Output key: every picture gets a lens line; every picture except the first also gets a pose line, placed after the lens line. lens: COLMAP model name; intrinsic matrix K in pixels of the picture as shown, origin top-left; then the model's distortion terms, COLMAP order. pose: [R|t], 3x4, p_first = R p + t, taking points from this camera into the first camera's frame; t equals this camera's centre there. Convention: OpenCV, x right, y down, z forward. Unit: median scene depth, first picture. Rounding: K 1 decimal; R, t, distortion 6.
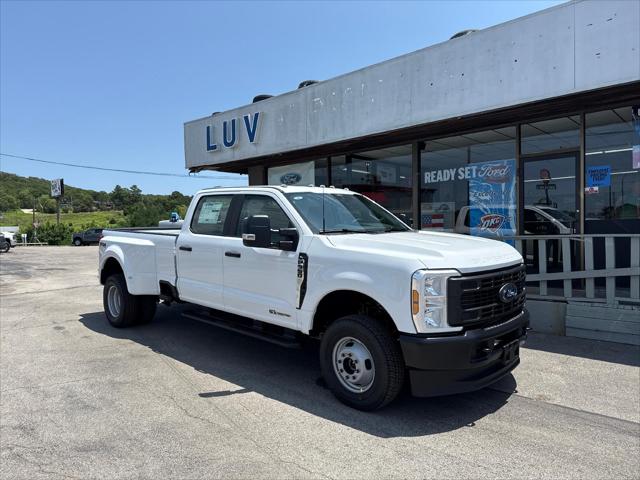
lens RADIAL K [[445.7, 0, 323.5], [0, 445.7, 242.3], [0, 0, 1]] dist [0.089054, -0.137354]
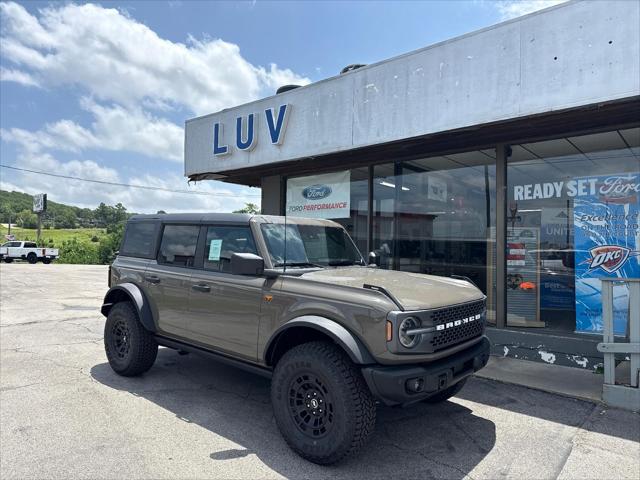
lens RADIAL K [[442.8, 0, 320.0], [0, 442.8, 240.0], [0, 0, 1]] dist [0.061979, -0.078354]
pose [[0.999001, 0.034410, 0.028514, -0.098192], [-0.032618, 0.997599, -0.061100, -0.009872], [-0.030548, 0.060109, 0.997724, 0.239623]]
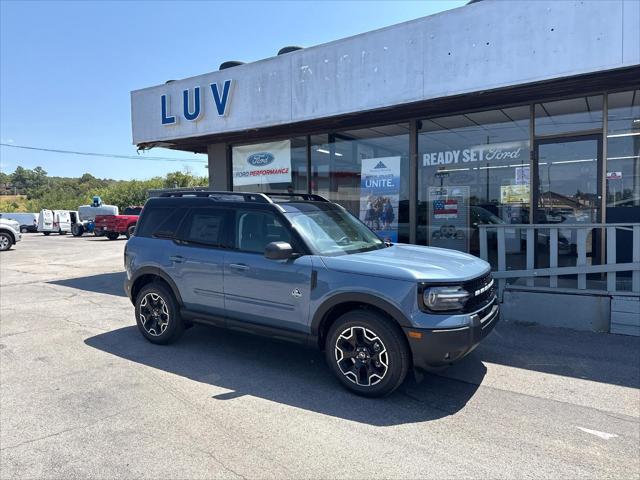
lens RADIAL K [[442.8, 0, 320.0], [0, 442.8, 240.0], [0, 0, 1]] dist [0.061979, -0.078354]
pose [[0.986588, -0.006957, 0.163084, -0.114185], [0.002613, 0.999636, 0.026837, -0.004985], [-0.163212, -0.026051, 0.986247, 0.116545]]
